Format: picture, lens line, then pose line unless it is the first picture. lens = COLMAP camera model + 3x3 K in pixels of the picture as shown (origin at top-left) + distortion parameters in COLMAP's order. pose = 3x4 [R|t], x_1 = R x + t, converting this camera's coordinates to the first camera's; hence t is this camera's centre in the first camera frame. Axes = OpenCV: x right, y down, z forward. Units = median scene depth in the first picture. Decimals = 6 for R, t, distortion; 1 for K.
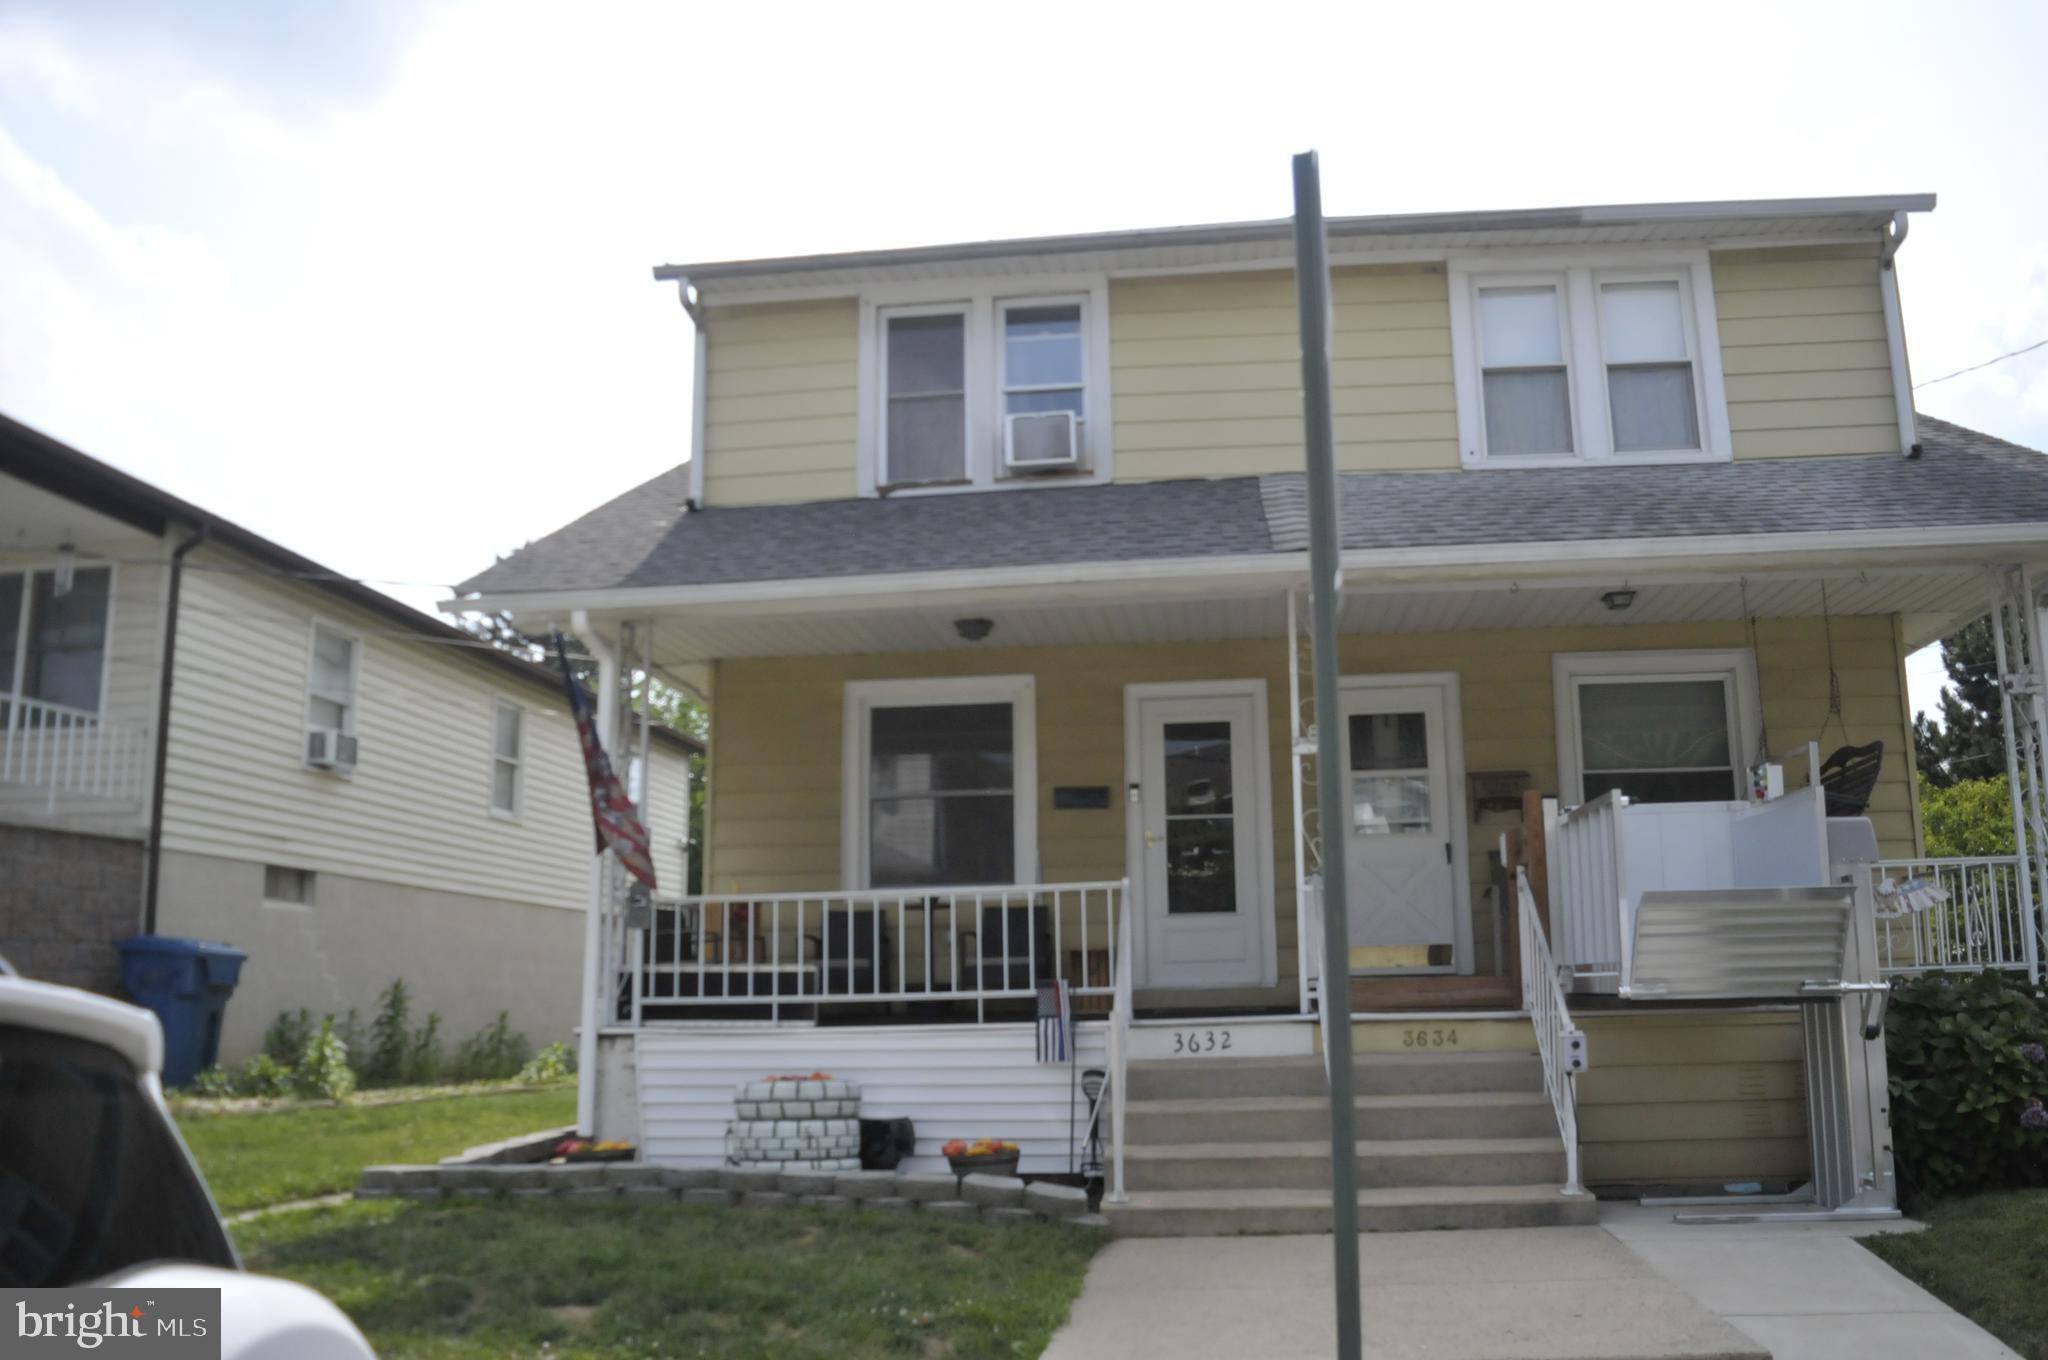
lens RADIAL K [[1638.1, 0, 1064.2], [0, 1638.1, 707.6], [0, 0, 1]] dist [-0.083041, 0.004200]
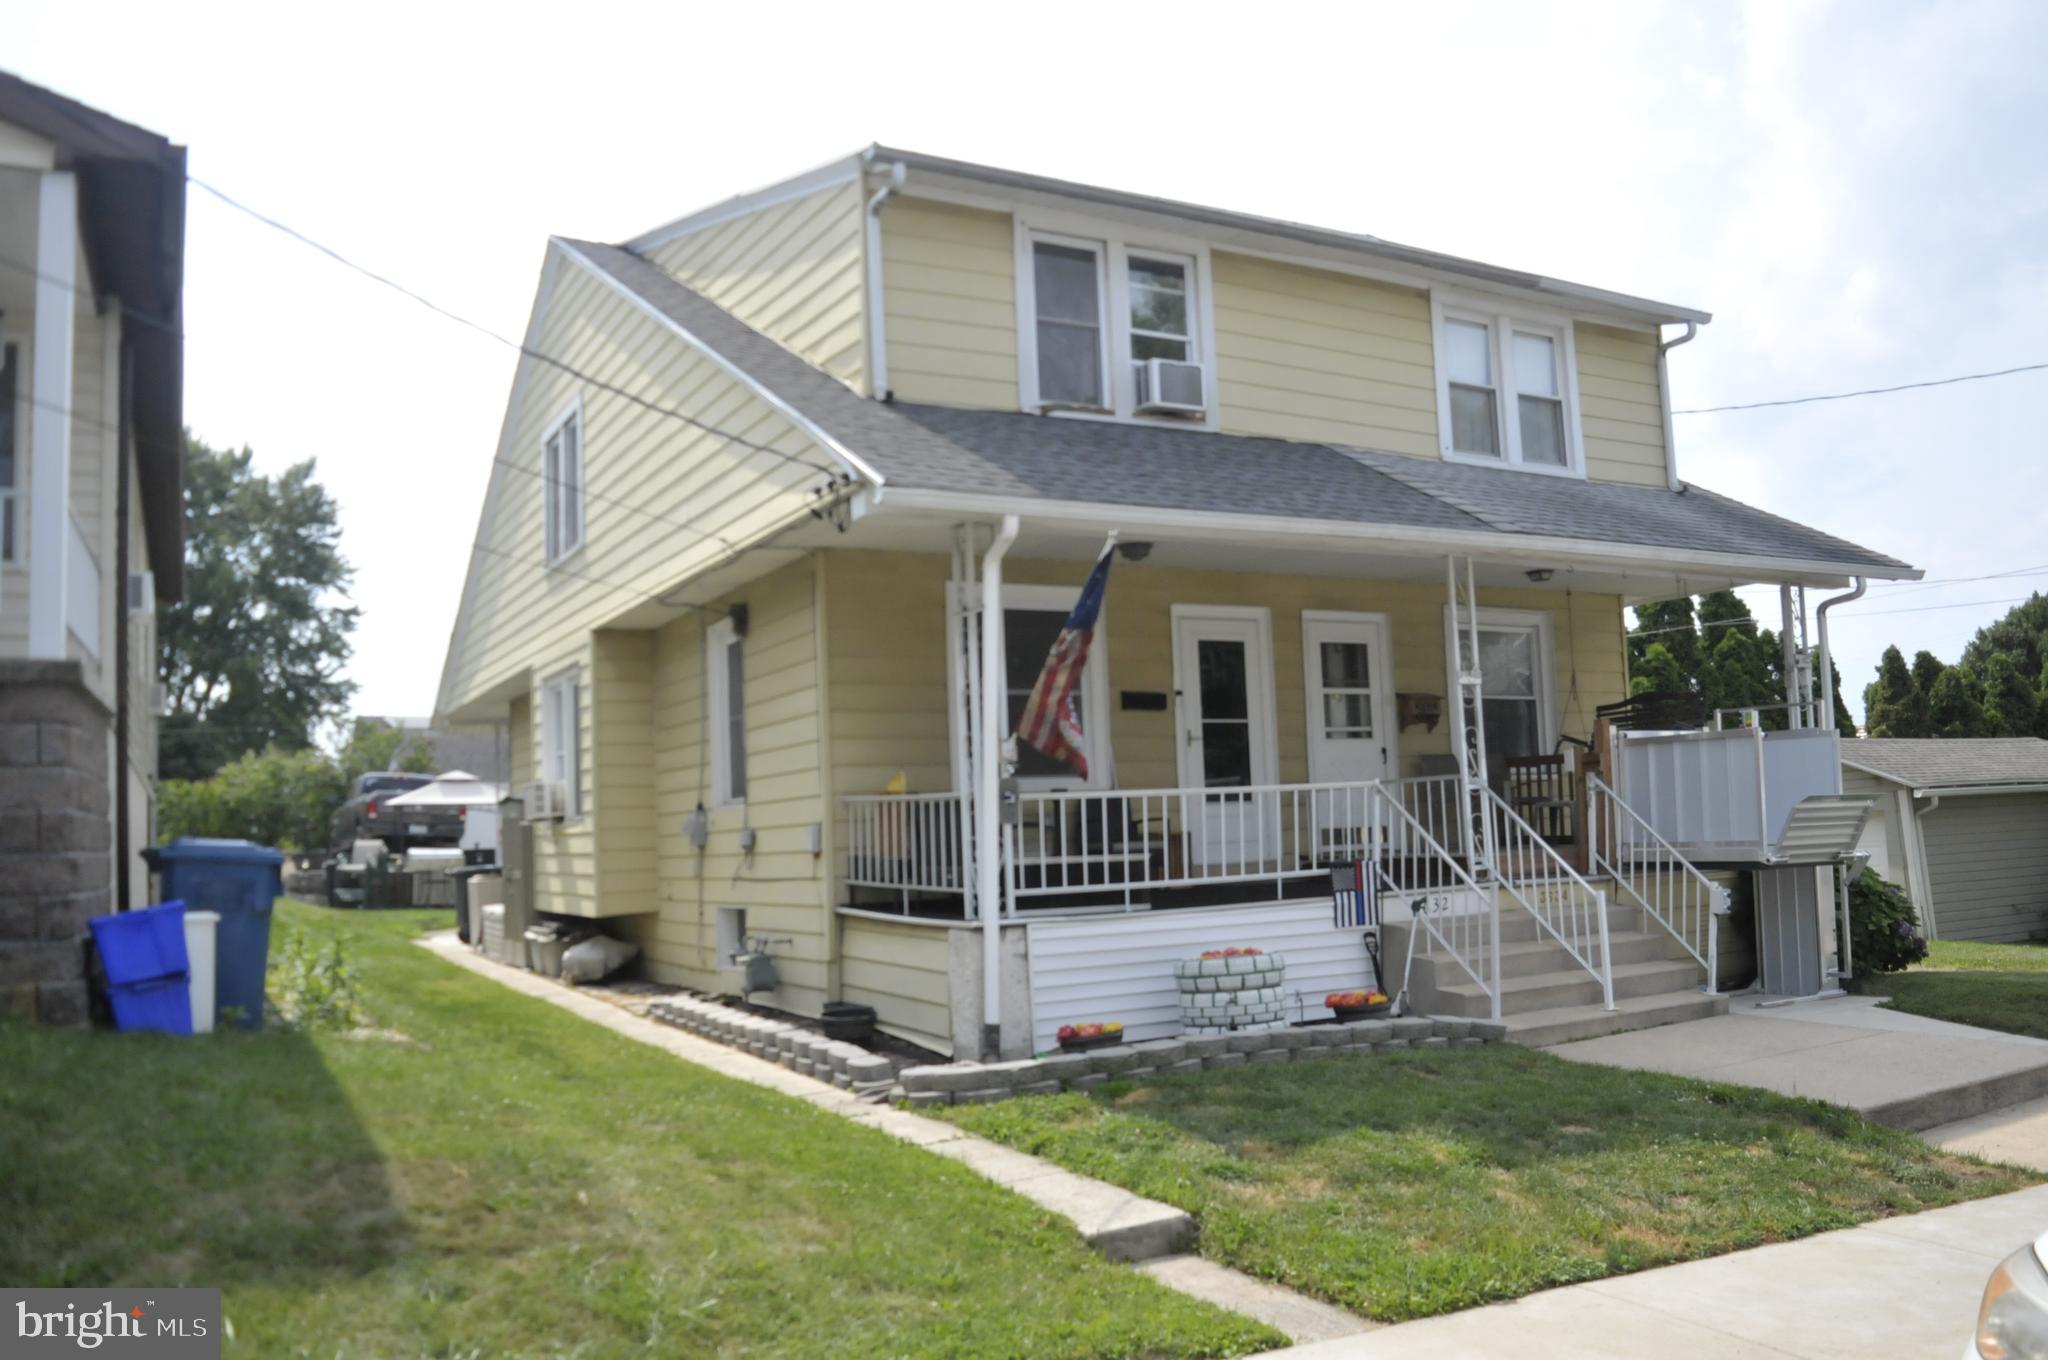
lens RADIAL K [[1638.1, 0, 1064.2], [0, 1638.1, 707.6], [0, 0, 1]] dist [-0.083041, 0.004200]
pose [[0.801672, 0.030838, 0.596969, -0.754659], [-0.078791, 0.995406, 0.054388, 0.001916], [-0.592549, -0.090637, 0.800419, 0.129806]]
